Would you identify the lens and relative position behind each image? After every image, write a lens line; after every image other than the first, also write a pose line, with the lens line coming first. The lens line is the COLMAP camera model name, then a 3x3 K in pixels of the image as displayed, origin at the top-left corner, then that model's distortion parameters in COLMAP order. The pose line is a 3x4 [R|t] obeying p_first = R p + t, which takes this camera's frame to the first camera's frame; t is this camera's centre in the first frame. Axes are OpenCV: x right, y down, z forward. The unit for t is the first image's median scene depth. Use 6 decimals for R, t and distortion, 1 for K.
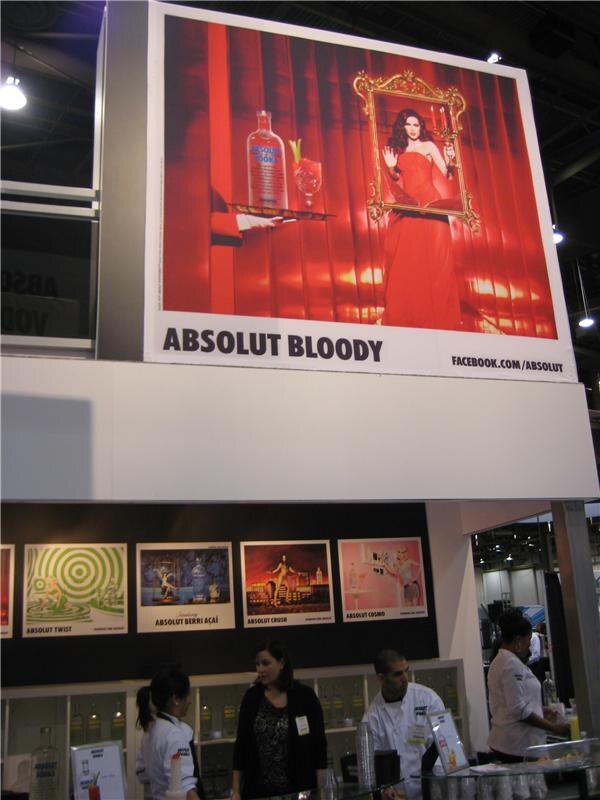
lens RADIAL K [[866.8, 0, 300.0], [0, 866.8, 400.0], [0, 0, 1]] dist [-0.175425, 0.324931]
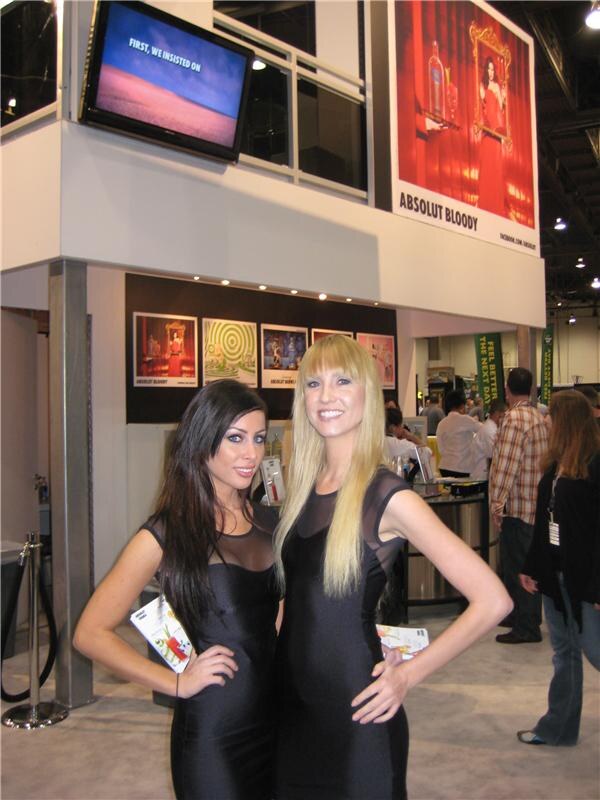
lens RADIAL K [[866.8, 0, 300.0], [0, 866.8, 400.0], [0, 0, 1]] dist [-0.175425, 0.324931]
pose [[0.853115, 0.052582, 0.519066, -0.917612], [-0.177091, 0.965025, 0.193302, 0.008116], [-0.490748, -0.256831, 0.832589, -0.224060]]
